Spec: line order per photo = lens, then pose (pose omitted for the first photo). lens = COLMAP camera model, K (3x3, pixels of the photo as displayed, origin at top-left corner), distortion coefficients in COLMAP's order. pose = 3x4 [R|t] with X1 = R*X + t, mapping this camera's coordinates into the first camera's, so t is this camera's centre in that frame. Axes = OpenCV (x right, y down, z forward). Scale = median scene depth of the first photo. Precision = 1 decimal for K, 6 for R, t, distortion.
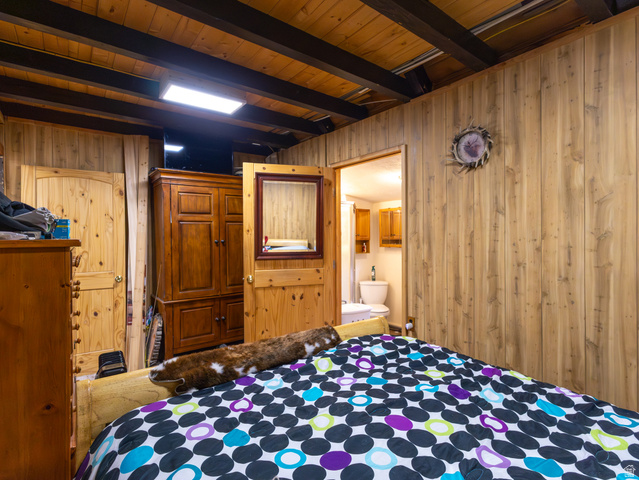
lens RADIAL K [[333.4, 0, 316.9], [0, 333.4, 238.1], [0, 0, 1]] dist [-0.005947, 0.005144]
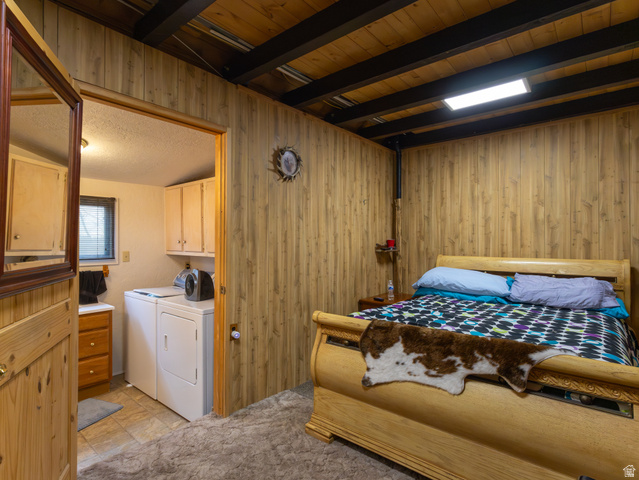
lens RADIAL K [[333.4, 0, 316.9], [0, 333.4, 238.0], [0, 0, 1]] dist [-0.005947, 0.005144]
pose [[-0.229035, 0.015479, 0.973295, -0.621357], [0.007135, 0.999873, -0.014223, 0.019971], [-0.973392, 0.003687, -0.229116, 0.959435]]
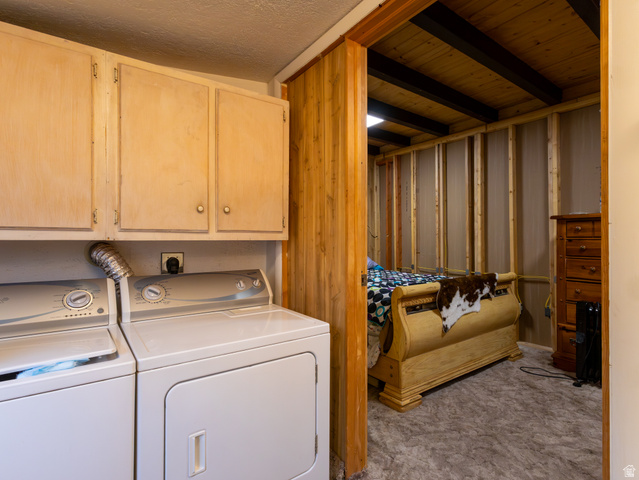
lens RADIAL K [[333.4, 0, 319.3], [0, 333.4, 237.5], [0, 0, 1]] dist [-0.005947, 0.005144]
pose [[-0.999898, 0.002957, 0.013956, 0.386459], [0.002960, 0.999996, 0.000225, 0.068834], [-0.013956, 0.000267, -0.999903, 1.603216]]
